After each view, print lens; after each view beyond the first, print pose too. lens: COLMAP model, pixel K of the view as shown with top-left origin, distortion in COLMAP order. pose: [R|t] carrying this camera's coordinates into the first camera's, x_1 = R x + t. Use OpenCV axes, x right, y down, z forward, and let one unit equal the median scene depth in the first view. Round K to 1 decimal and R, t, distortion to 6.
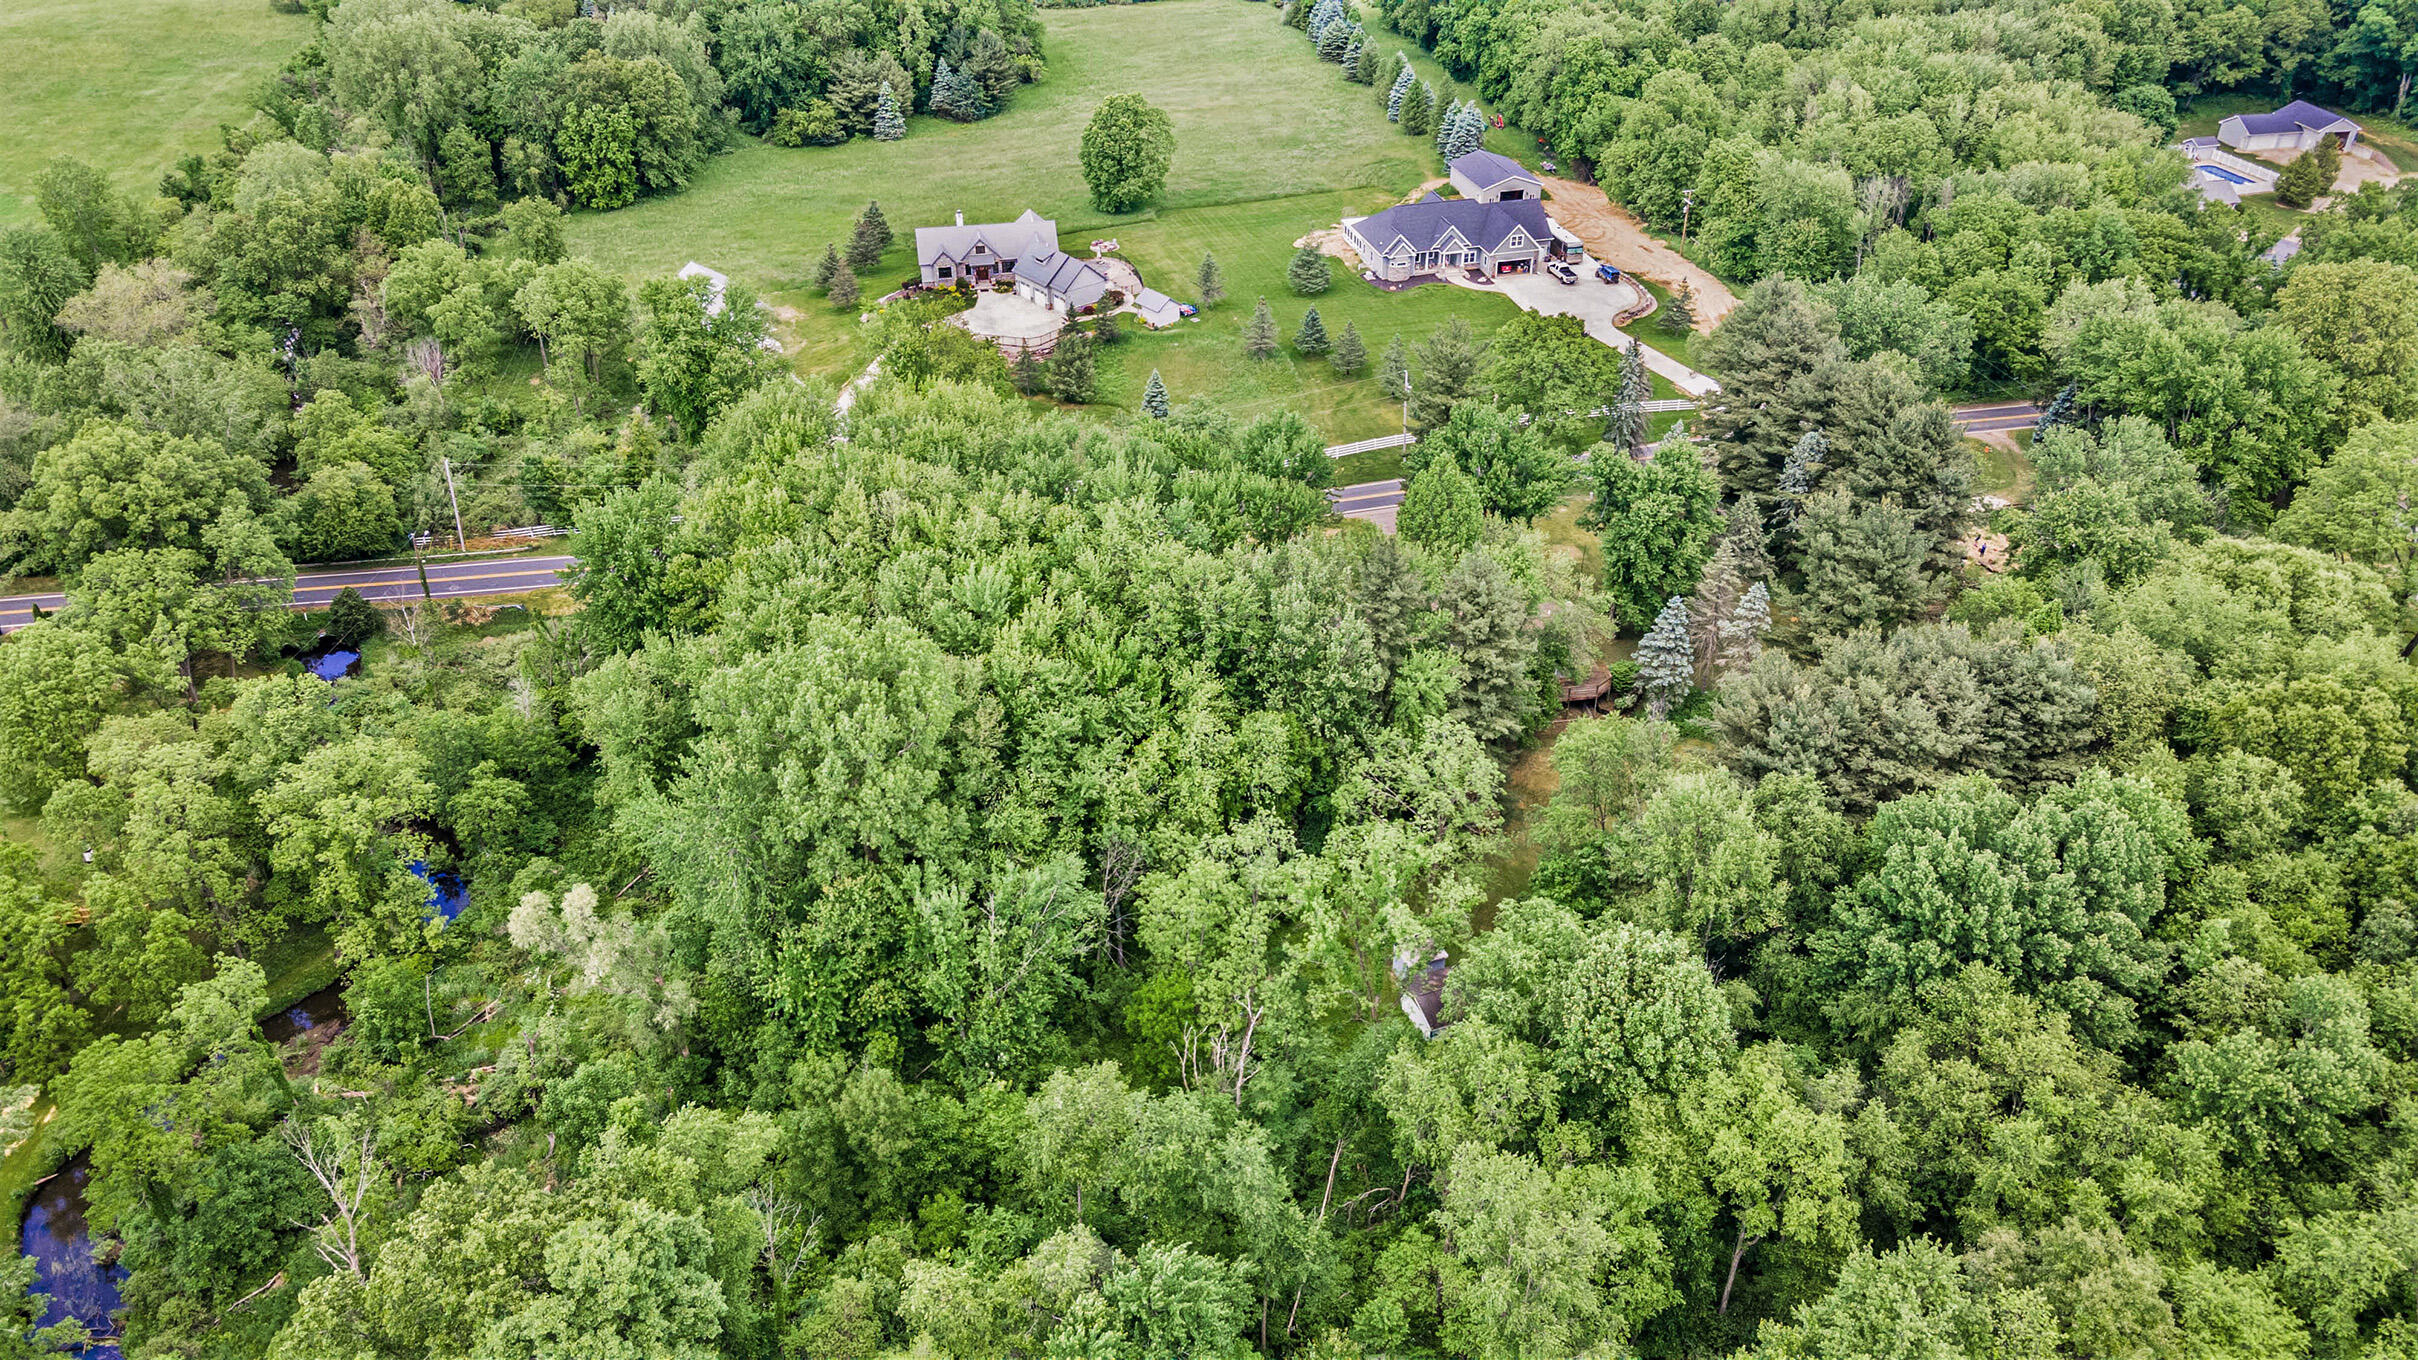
lens RADIAL K [[1738.5, 0, 1209.0], [0, 1738.5, 680.0], [0, 0, 1]] dist [0.017481, 0.007228]
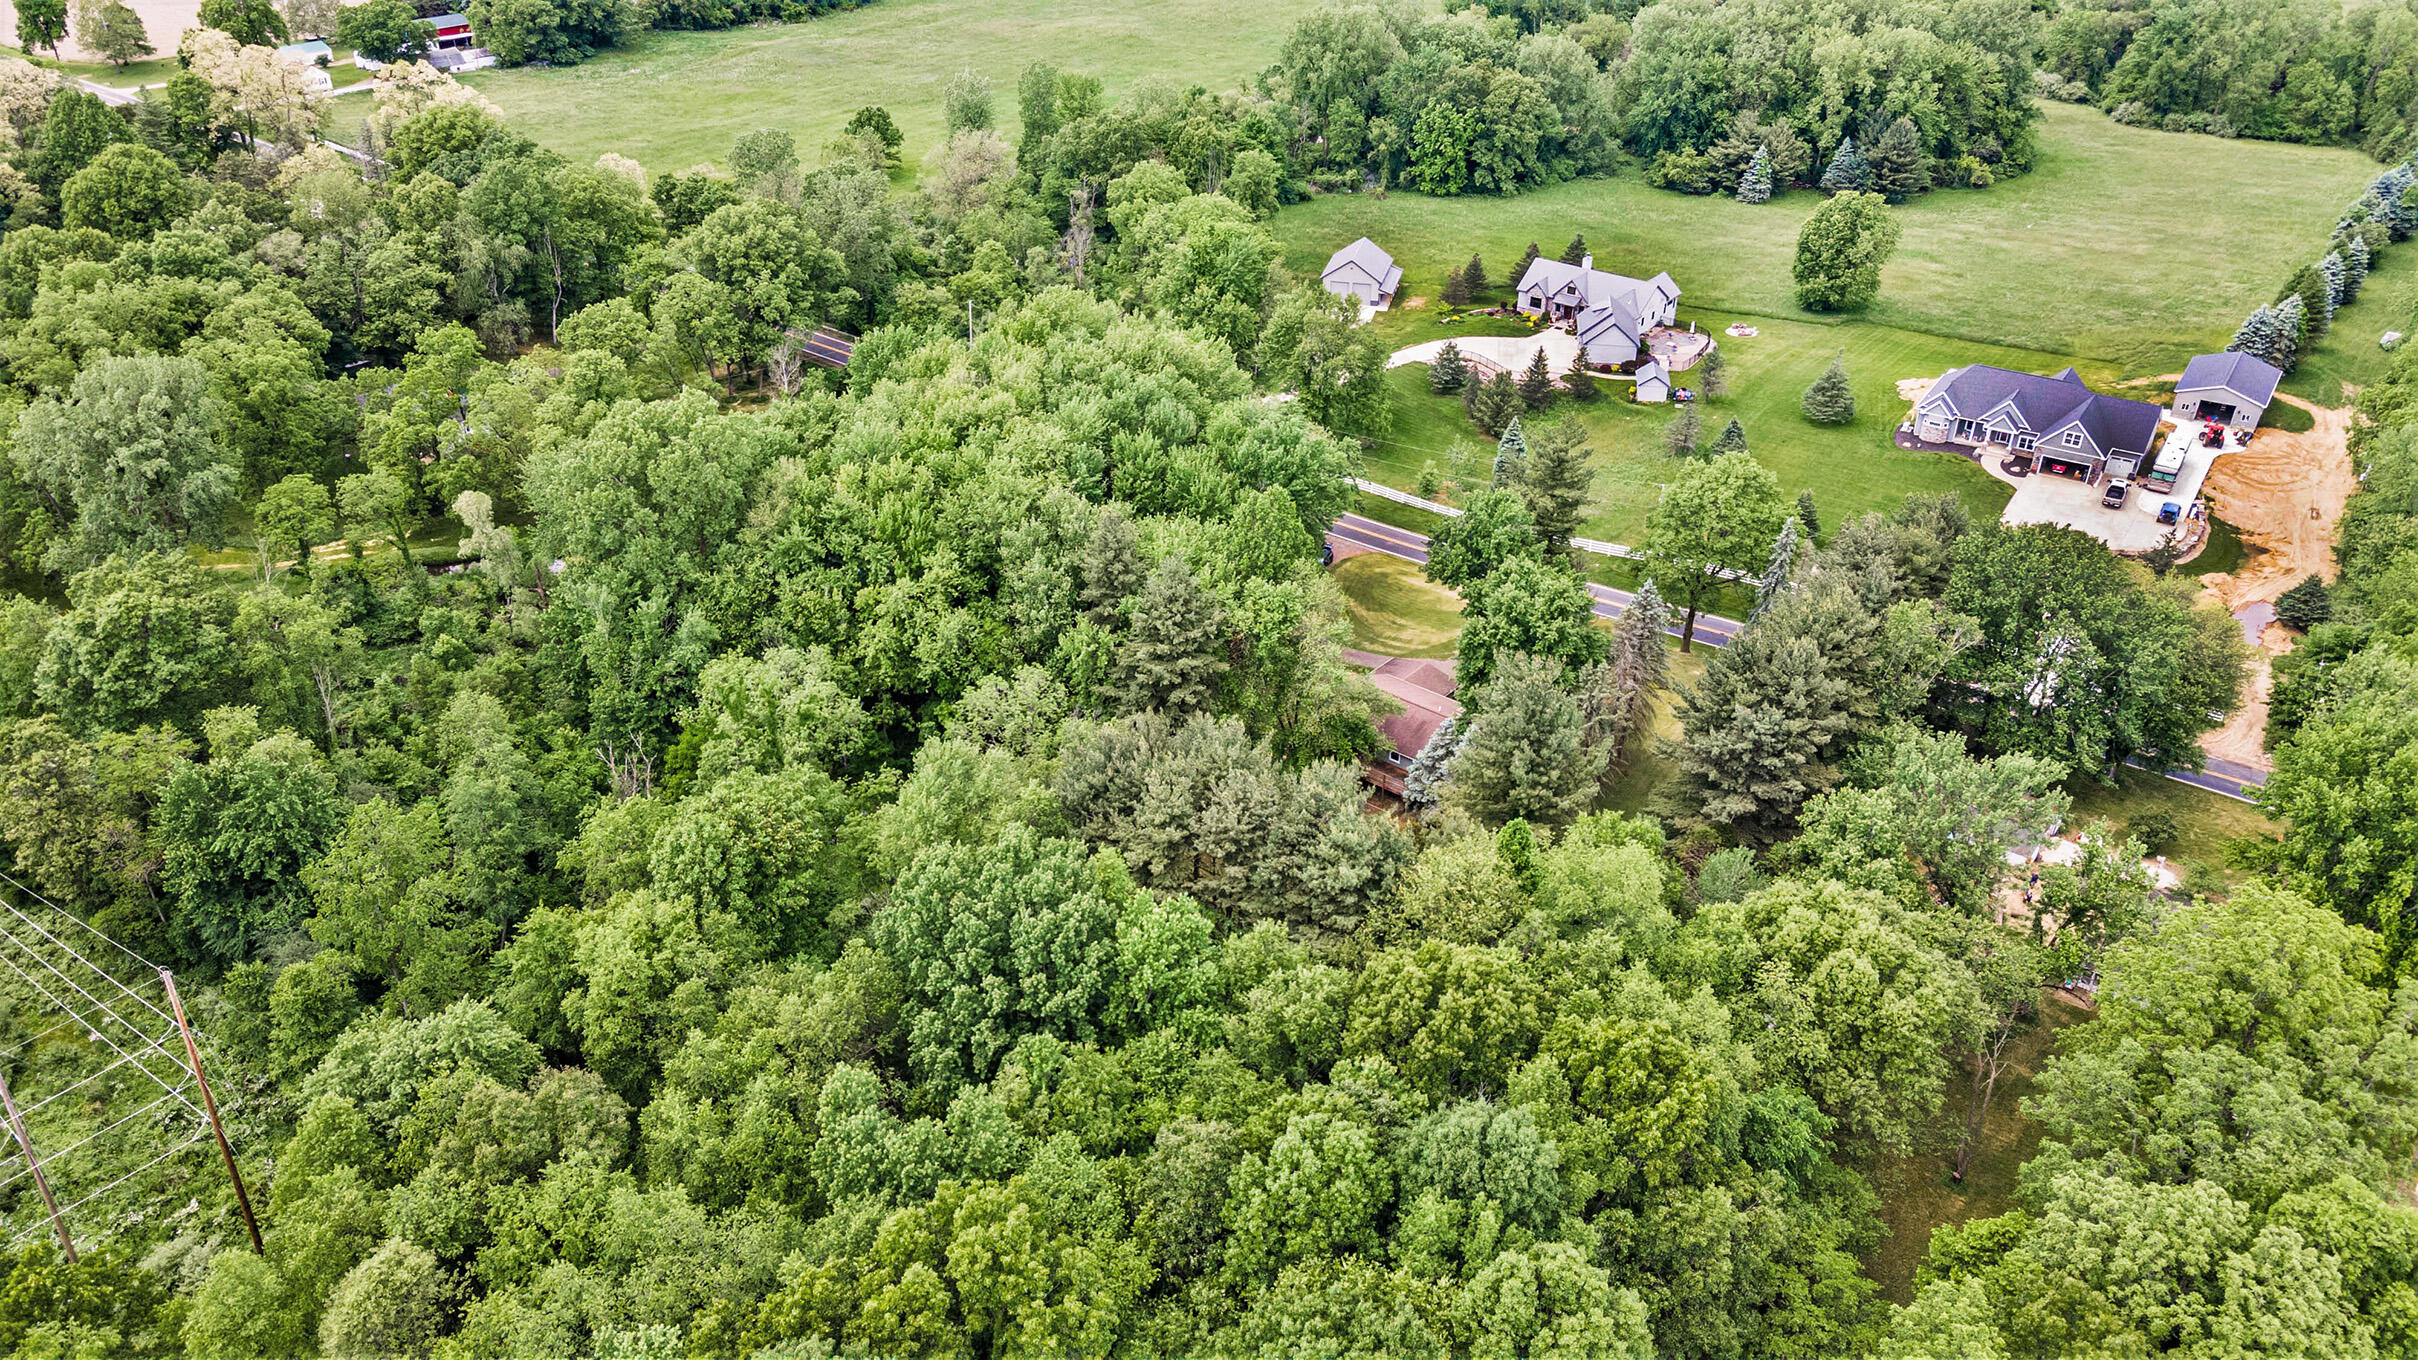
lens RADIAL K [[1738.5, 0, 1209.0], [0, 1738.5, 680.0], [0, 0, 1]] dist [0.017481, 0.007228]
pose [[0.679246, 0.394457, -0.618892, 0.449524], [-0.413032, 0.902519, 0.121919, -0.075962], [0.606654, 0.172809, 0.775956, 0.110010]]
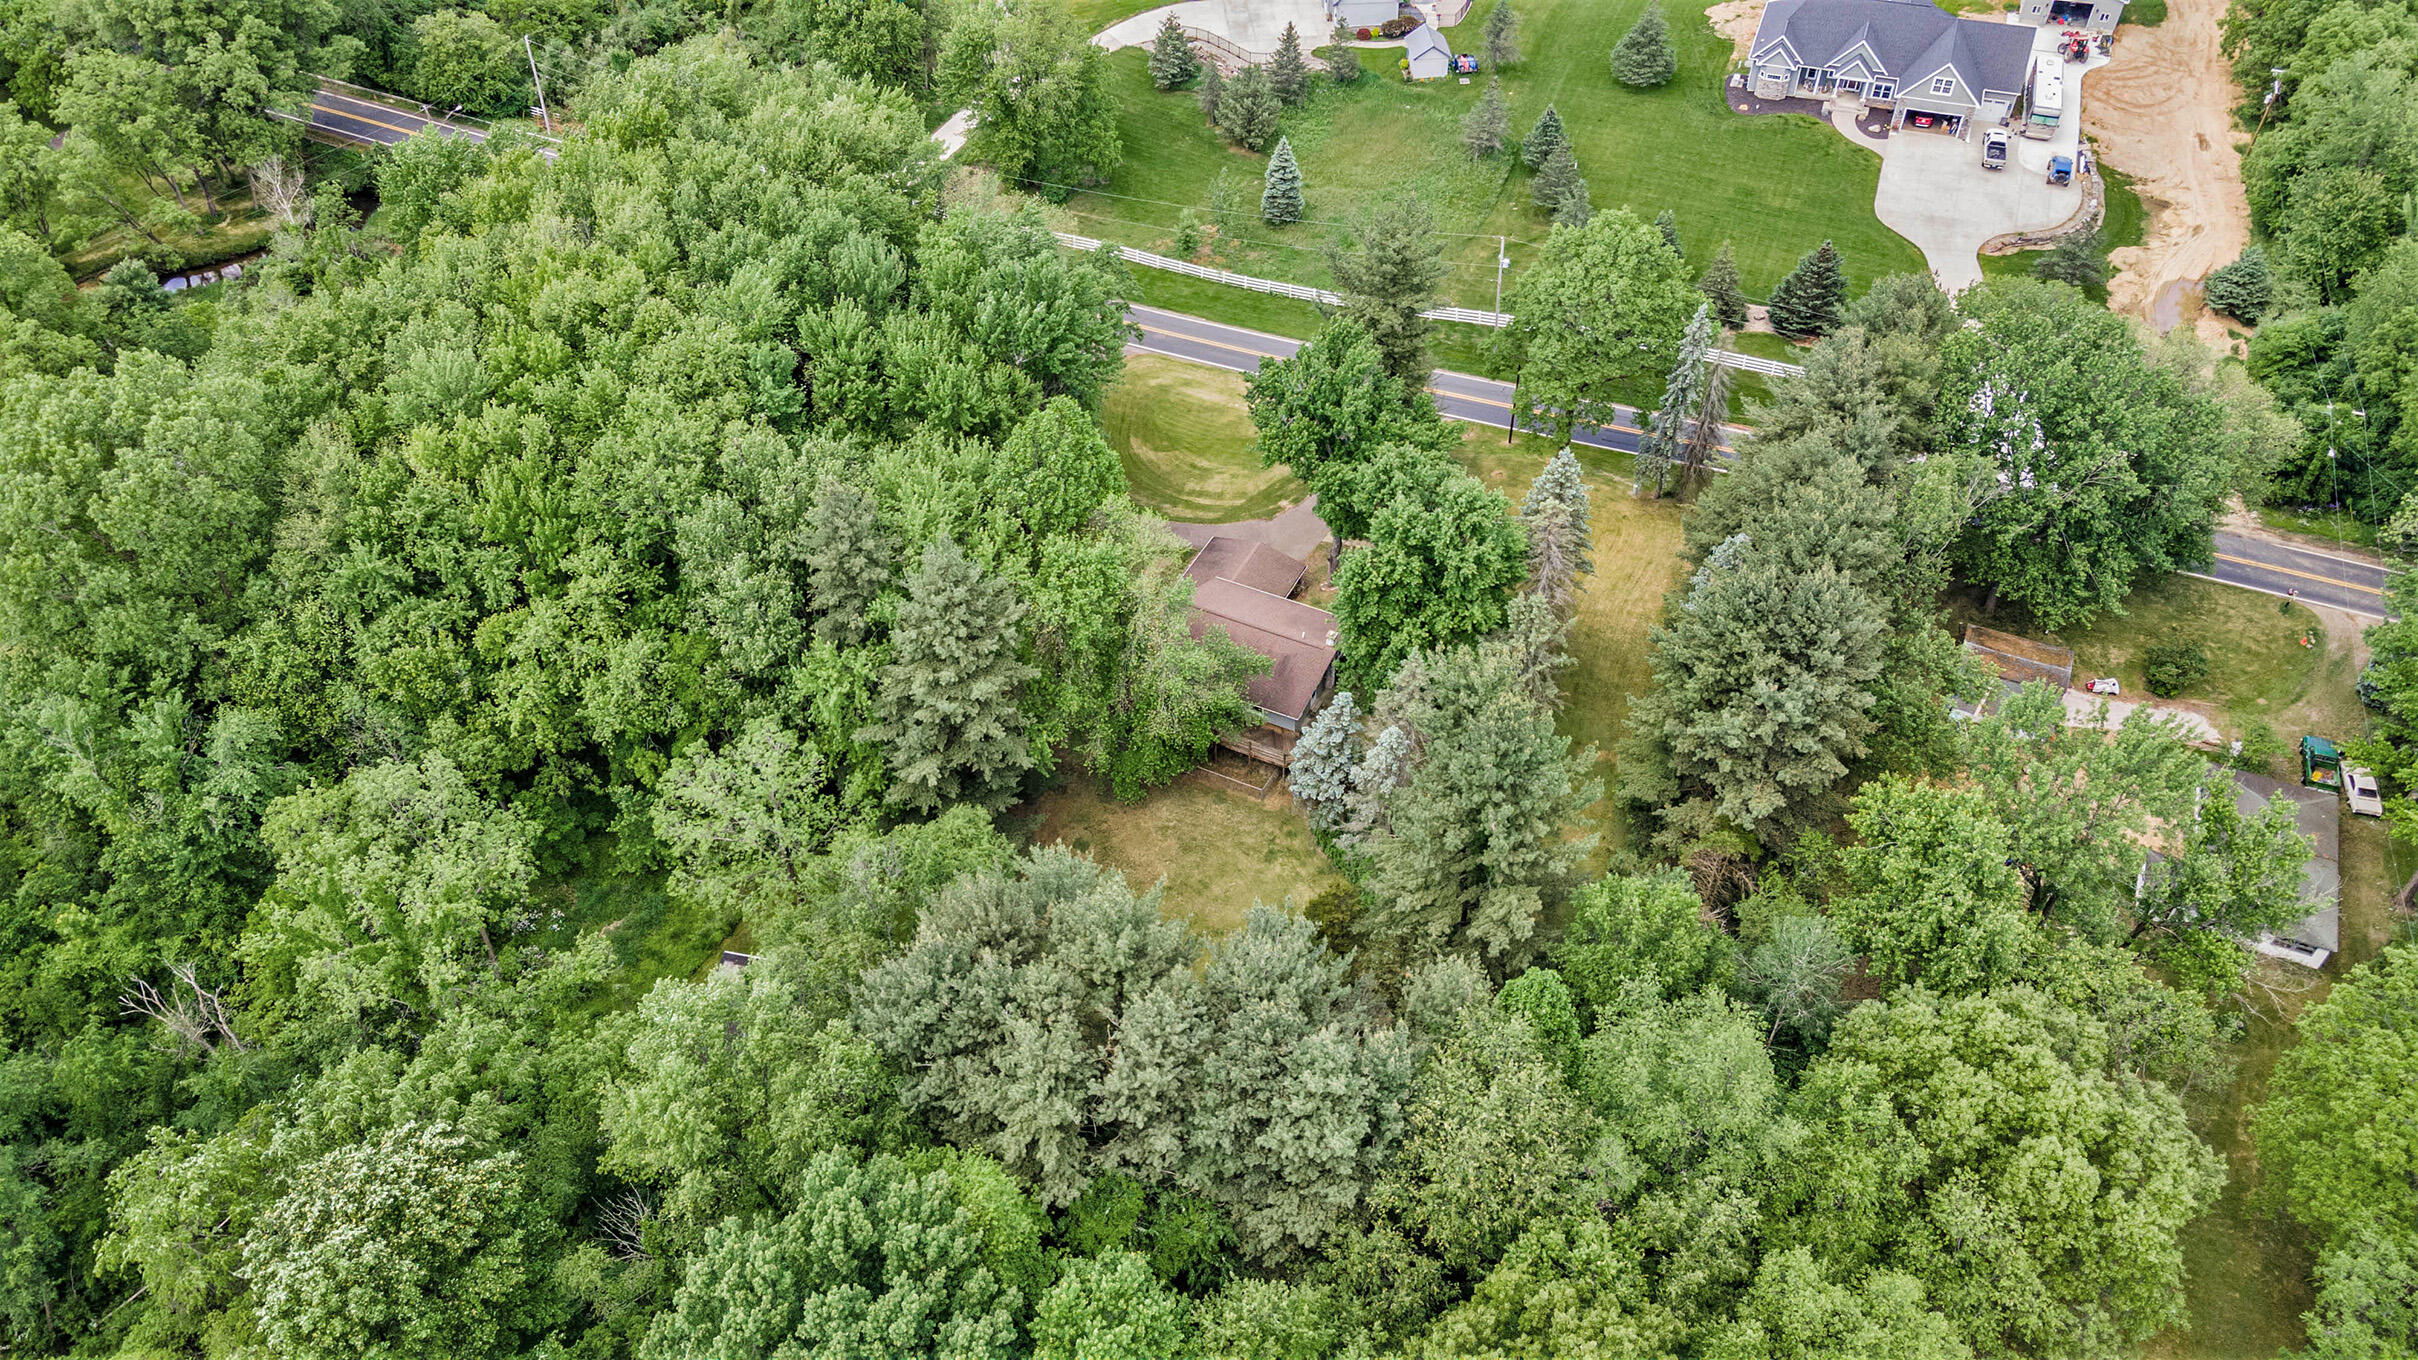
lens RADIAL K [[1771.8, 0, 1209.0], [0, 1771.8, 680.0], [0, 0, 1]] dist [0.020541, 0.025302]
pose [[0.831058, 0.394144, -0.392419, 0.299197], [-0.304129, 0.912765, 0.272700, -0.137275], [0.465670, -0.107284, 0.878432, 0.205392]]
